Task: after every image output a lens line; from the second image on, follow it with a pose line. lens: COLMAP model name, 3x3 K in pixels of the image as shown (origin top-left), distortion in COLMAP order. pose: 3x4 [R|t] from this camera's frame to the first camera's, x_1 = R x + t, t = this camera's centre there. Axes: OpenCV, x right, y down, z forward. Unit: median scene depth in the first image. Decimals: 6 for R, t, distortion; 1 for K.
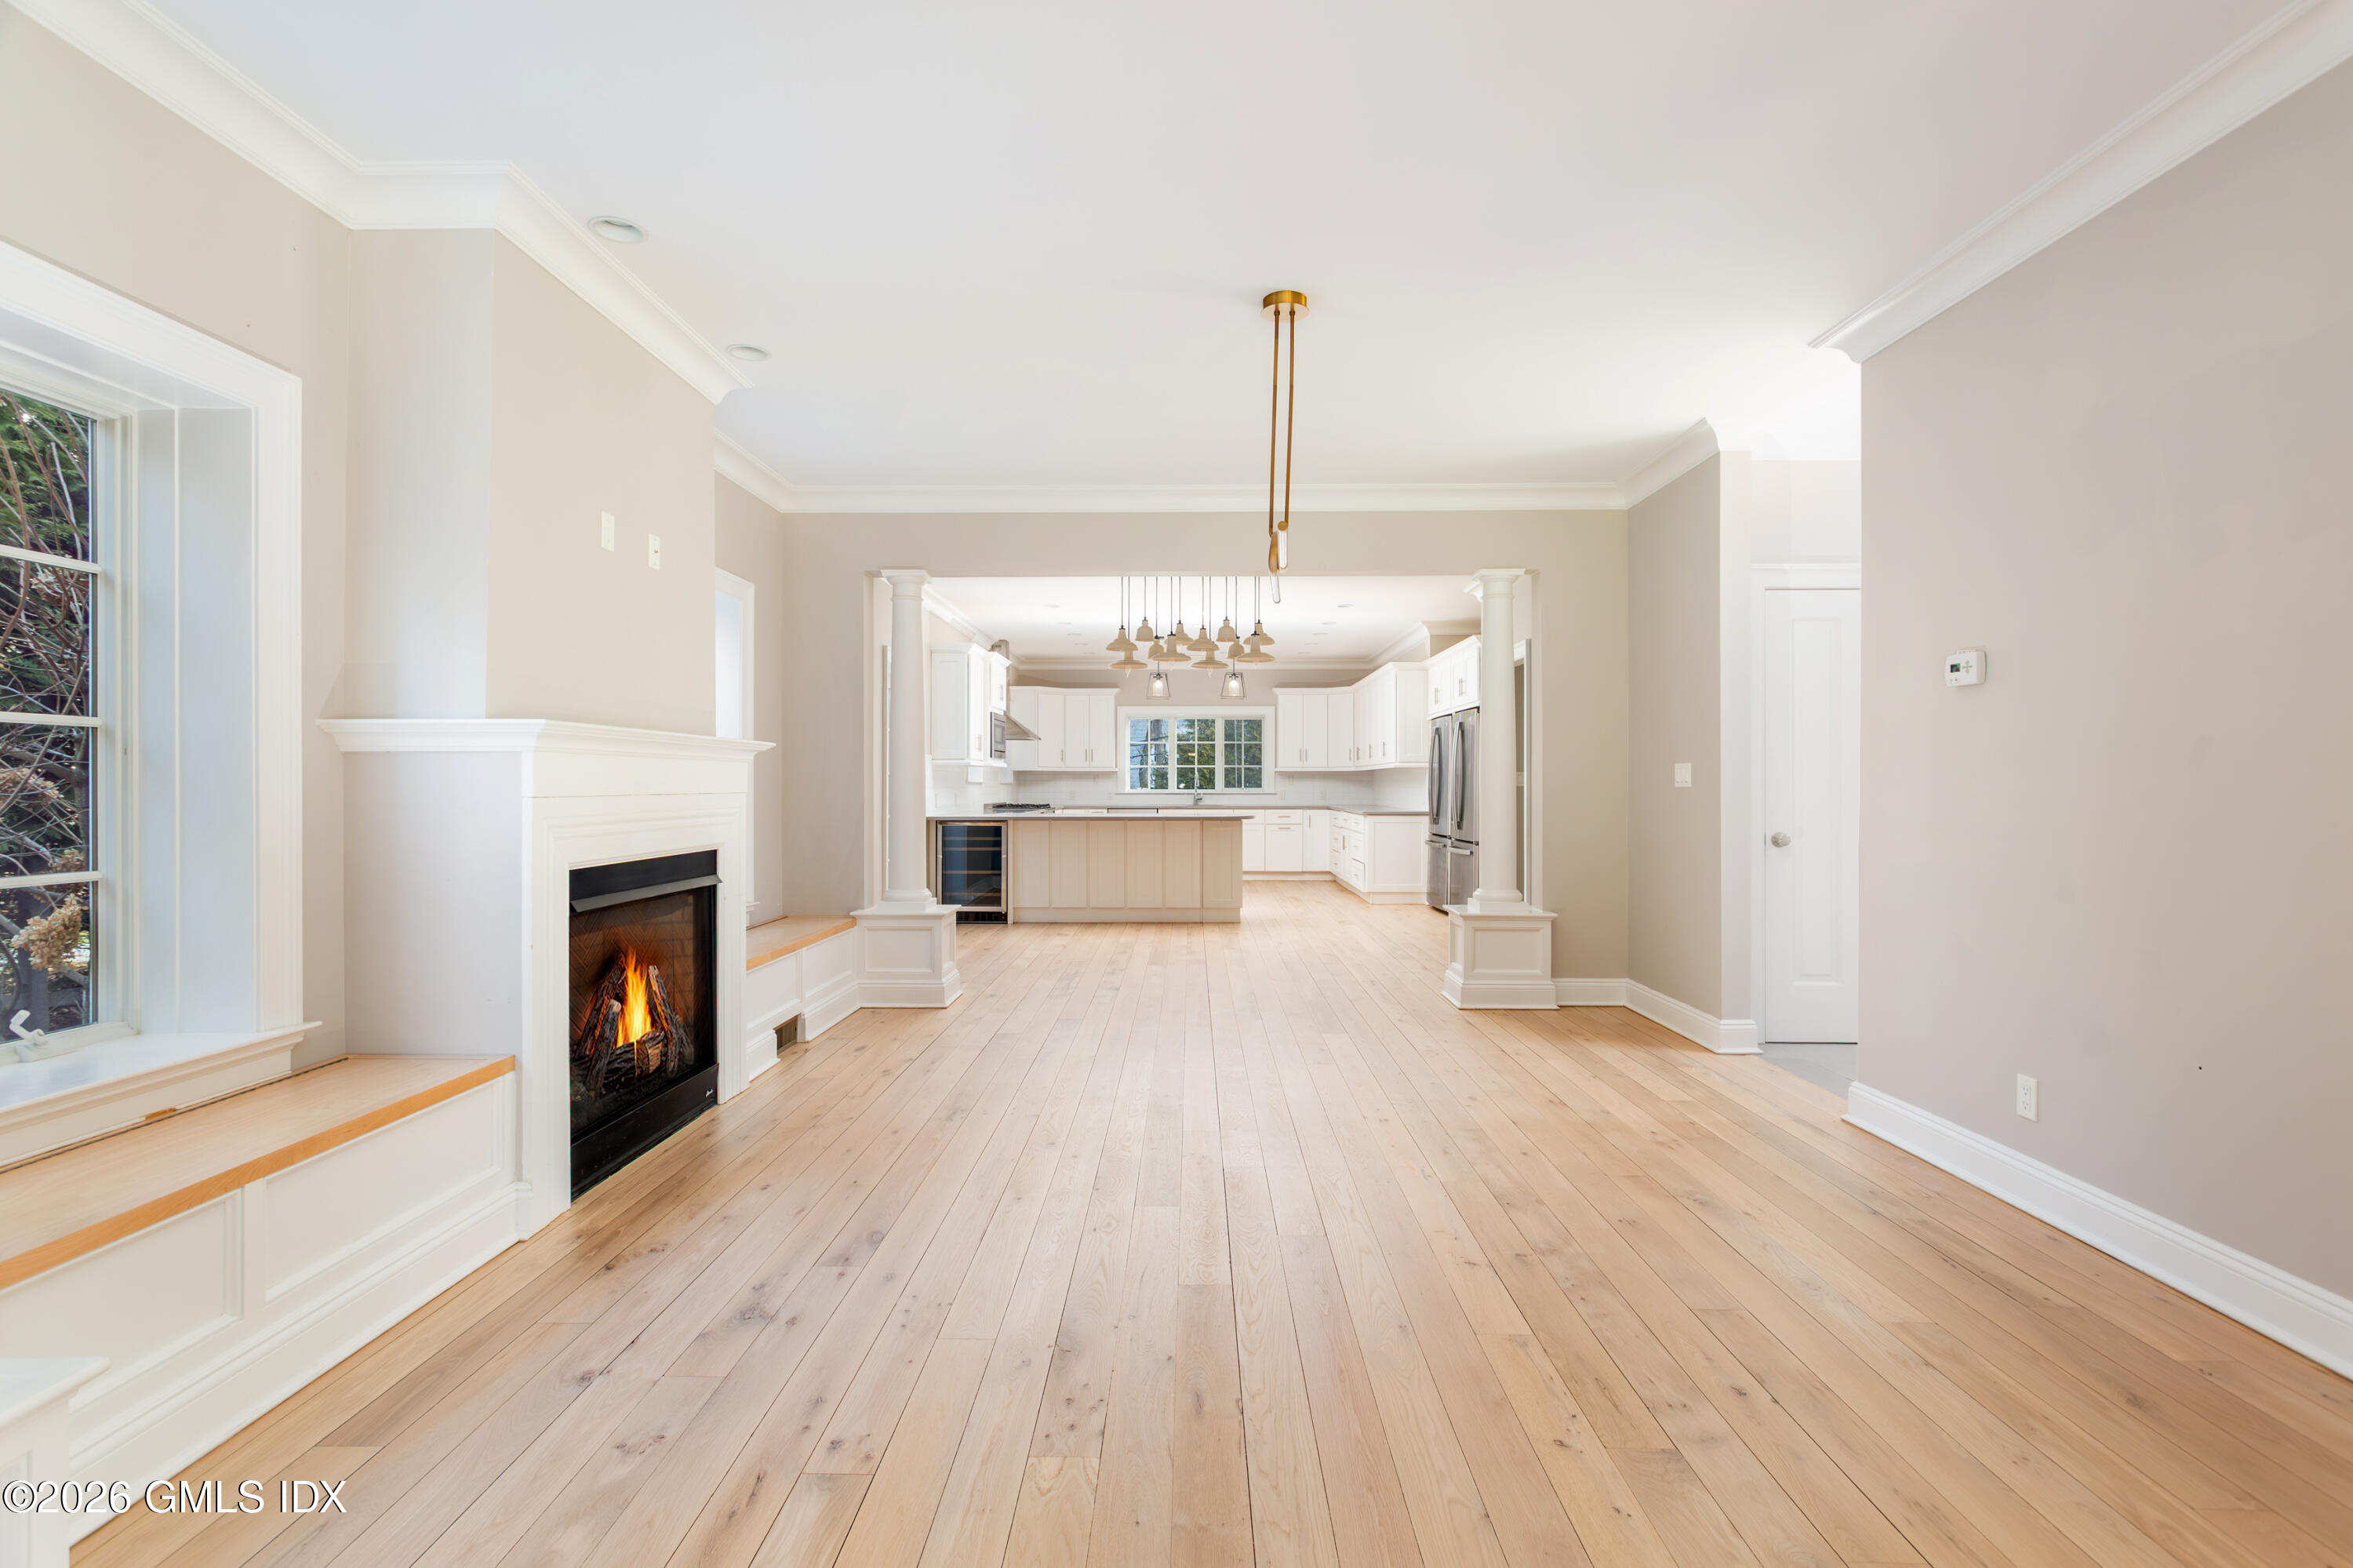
lens RADIAL K [[1106.1, 0, 1171.8], [0, 1106.1, 782.6], [0, 0, 1]] dist [0.003091, 0.000996]
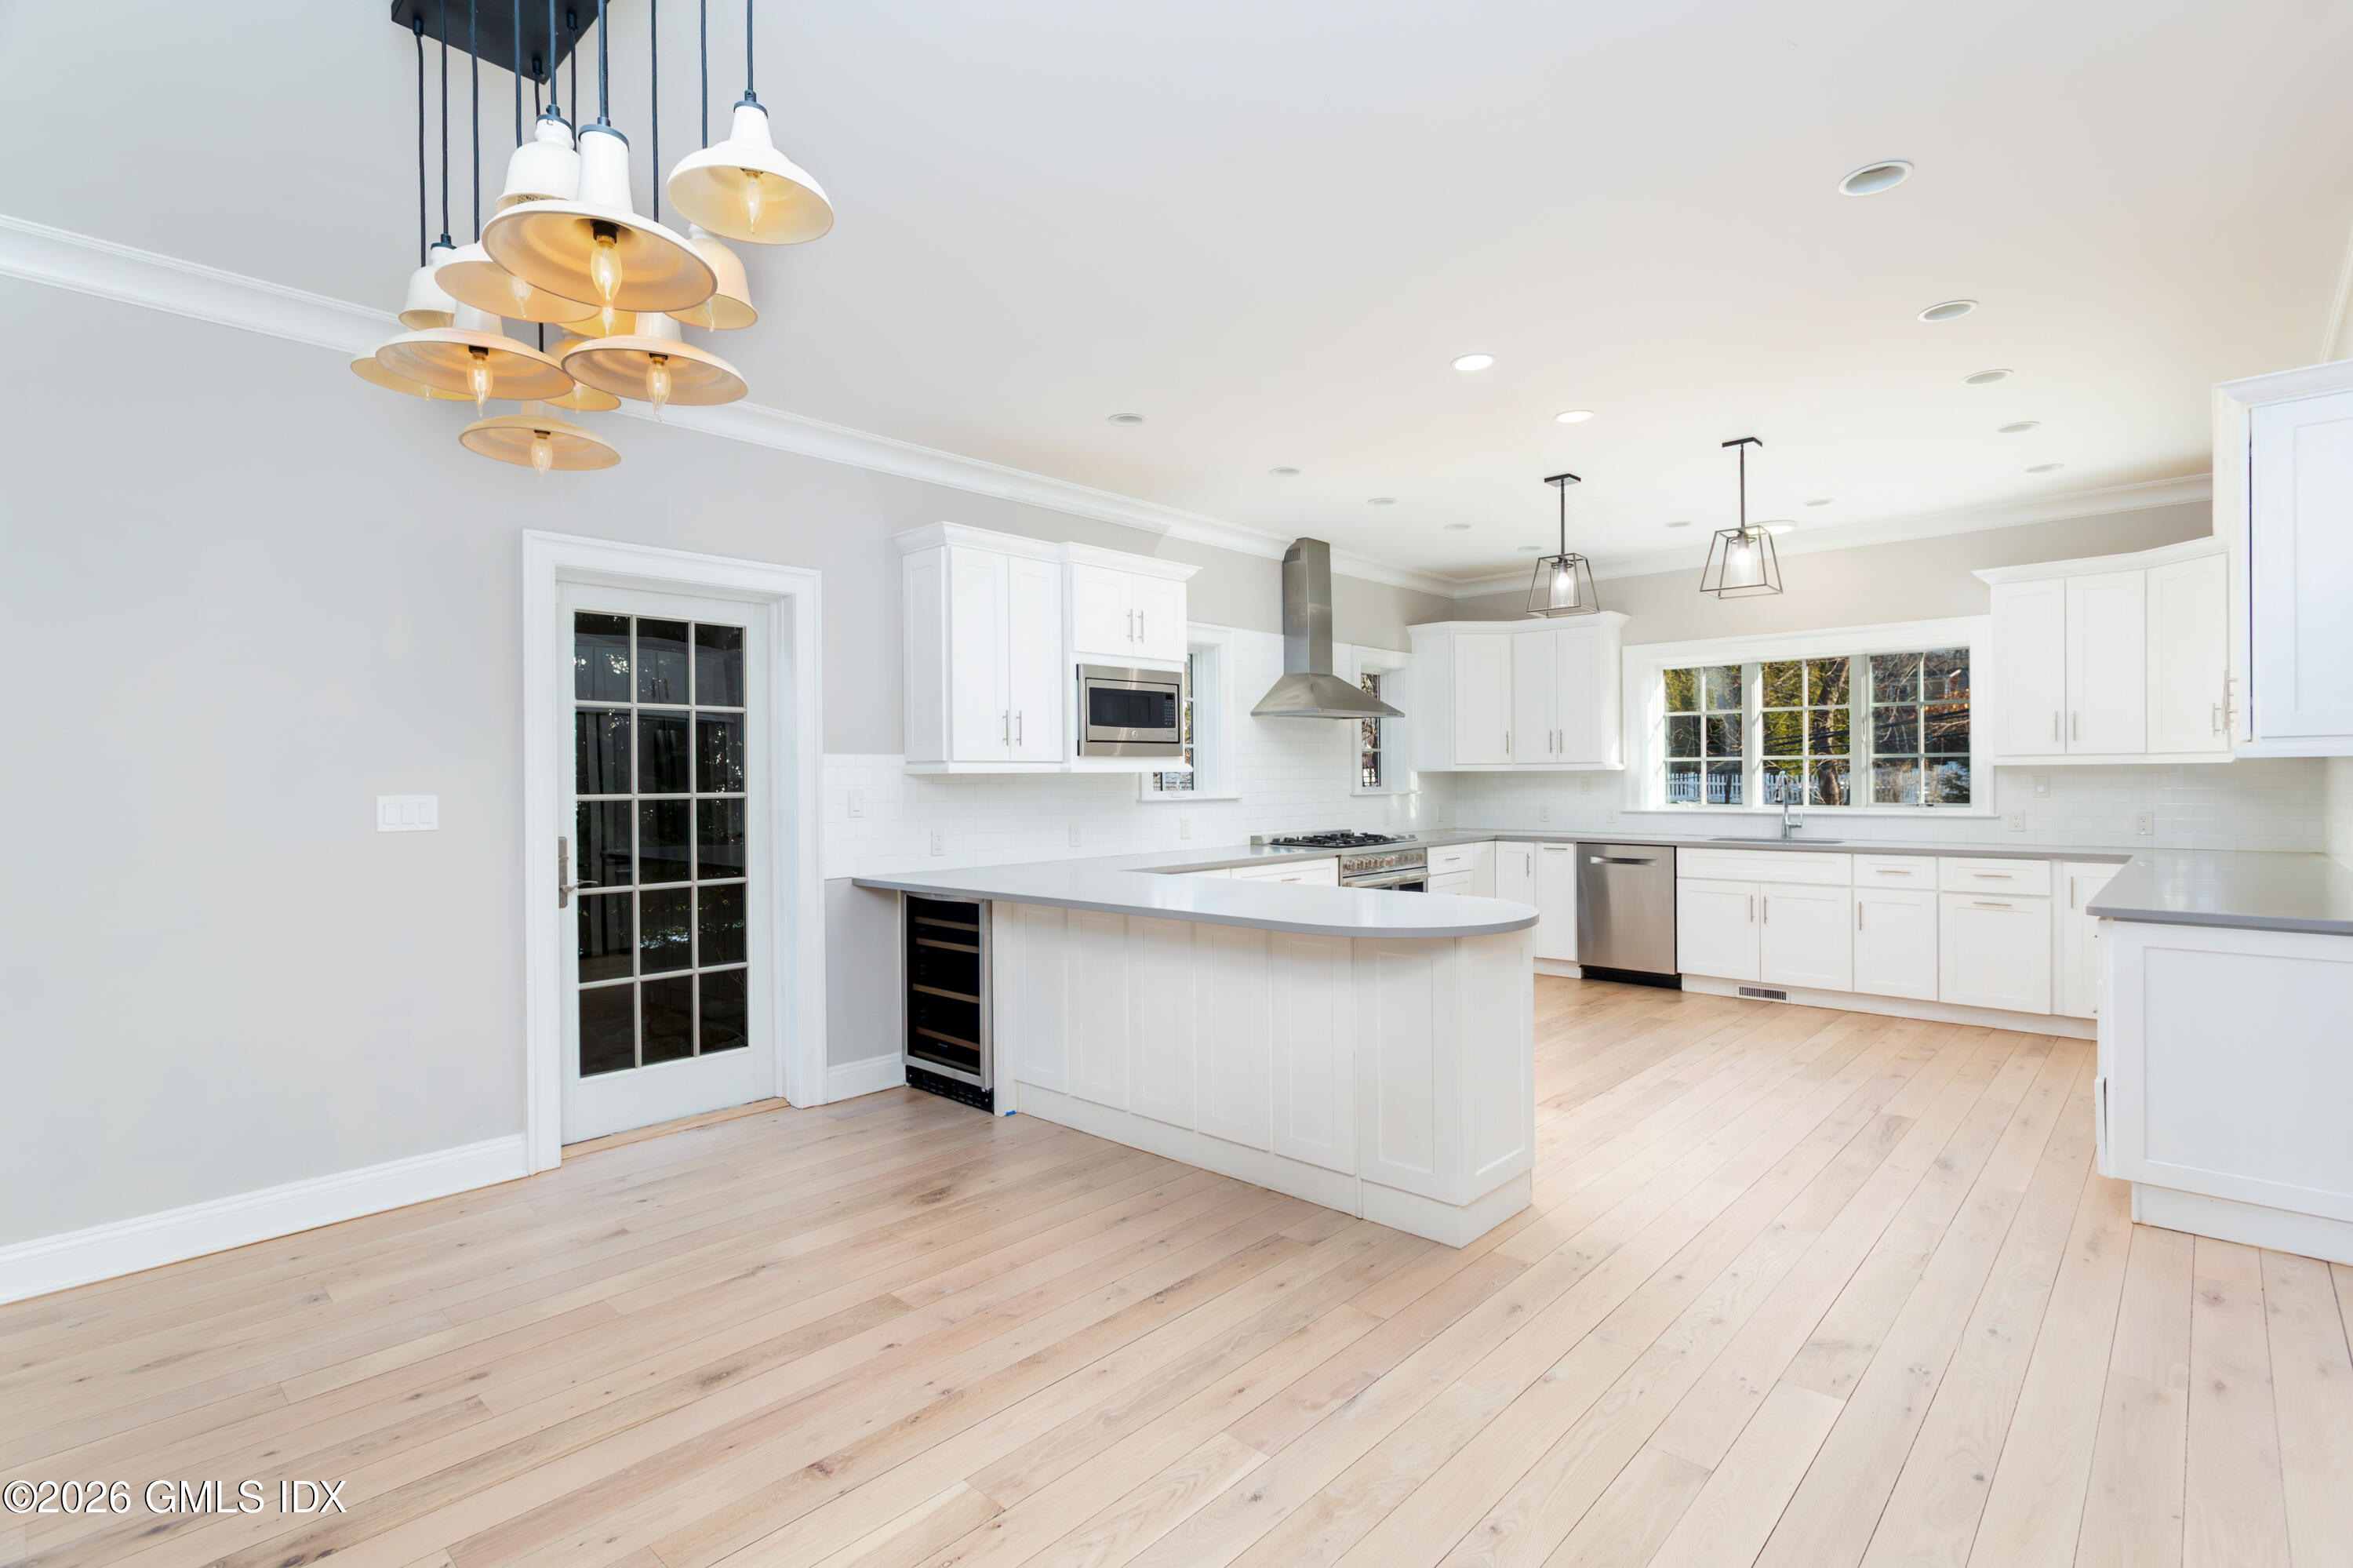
lens RADIAL K [[1106.1, 0, 1171.8], [0, 1106.1, 782.6], [0, 0, 1]] dist [0.003091, 0.000996]
pose [[0.742967, -0.003721, -0.669318, 0.163439], [0.009119, 0.999948, 0.004563, -0.009928], [0.669266, -0.009494, 0.742962, 0.530315]]
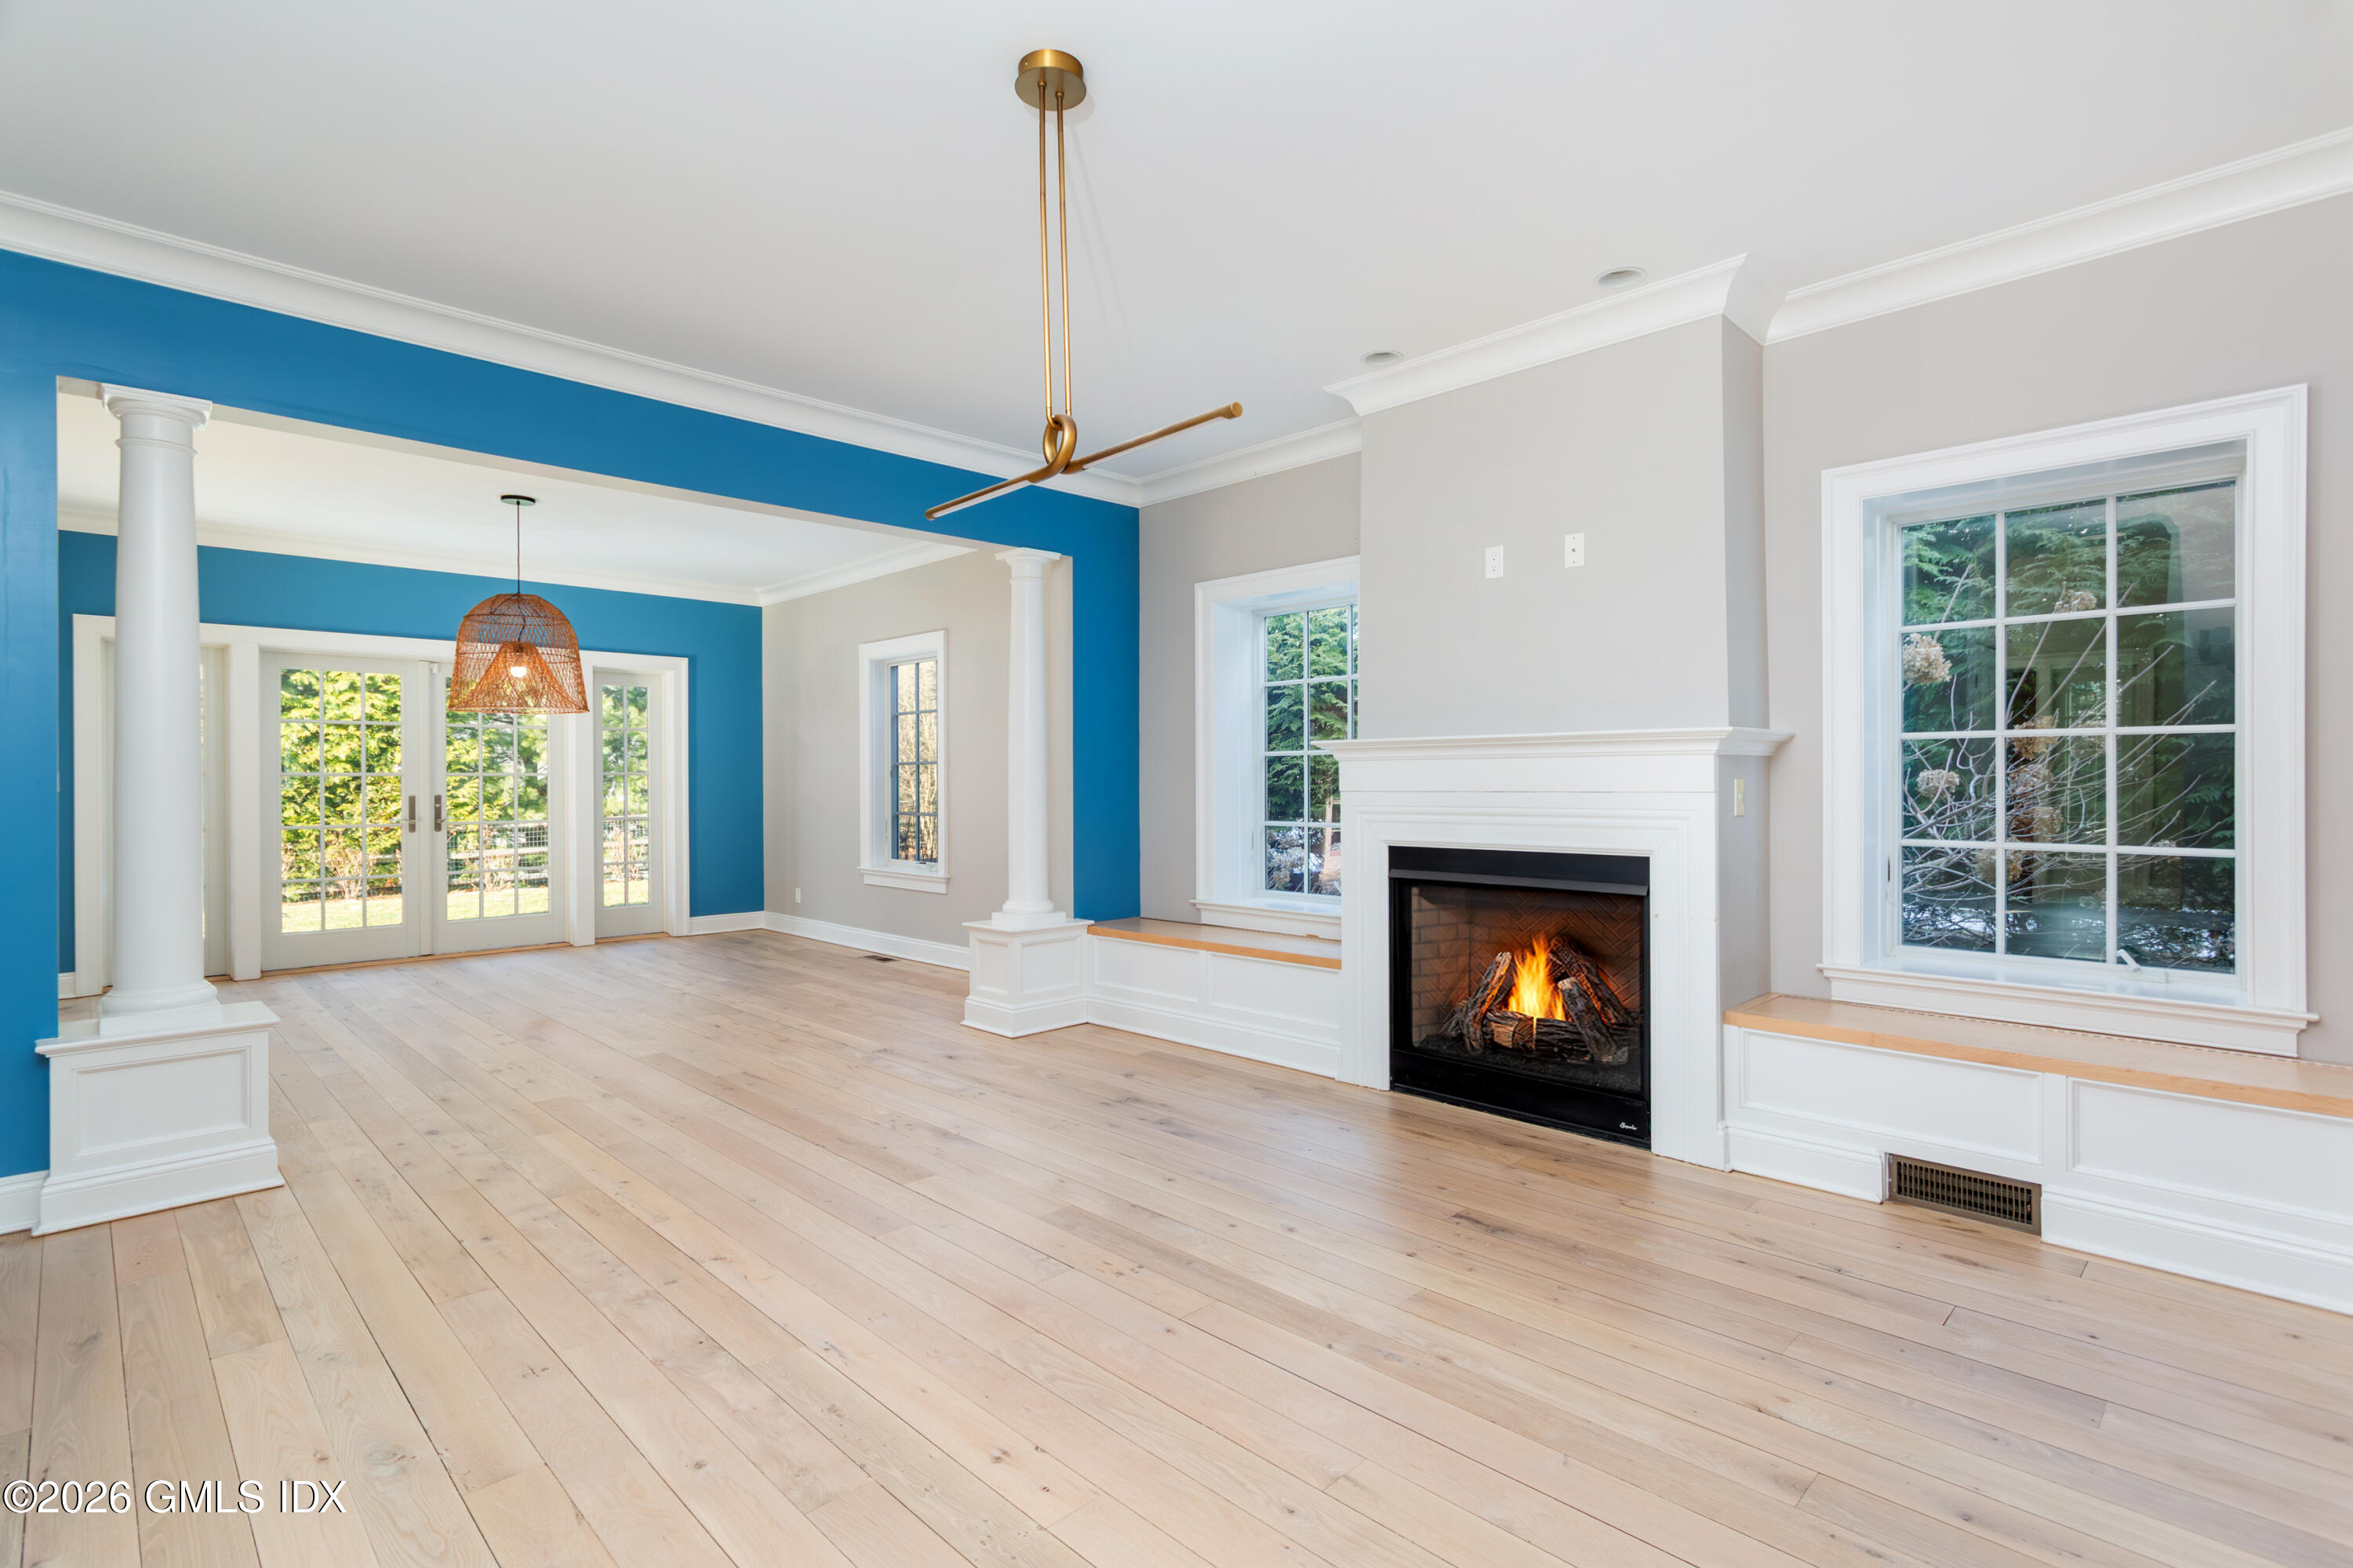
lens RADIAL K [[1106.1, 0, 1171.8], [0, 1106.1, 782.6], [0, 0, 1]] dist [0.003091, 0.000996]
pose [[-0.695653, 0.007231, -0.718342, 0.153676], [0.006960, 0.999970, 0.003325, -0.001112], [0.718345, -0.002687, -0.695682, 0.435038]]
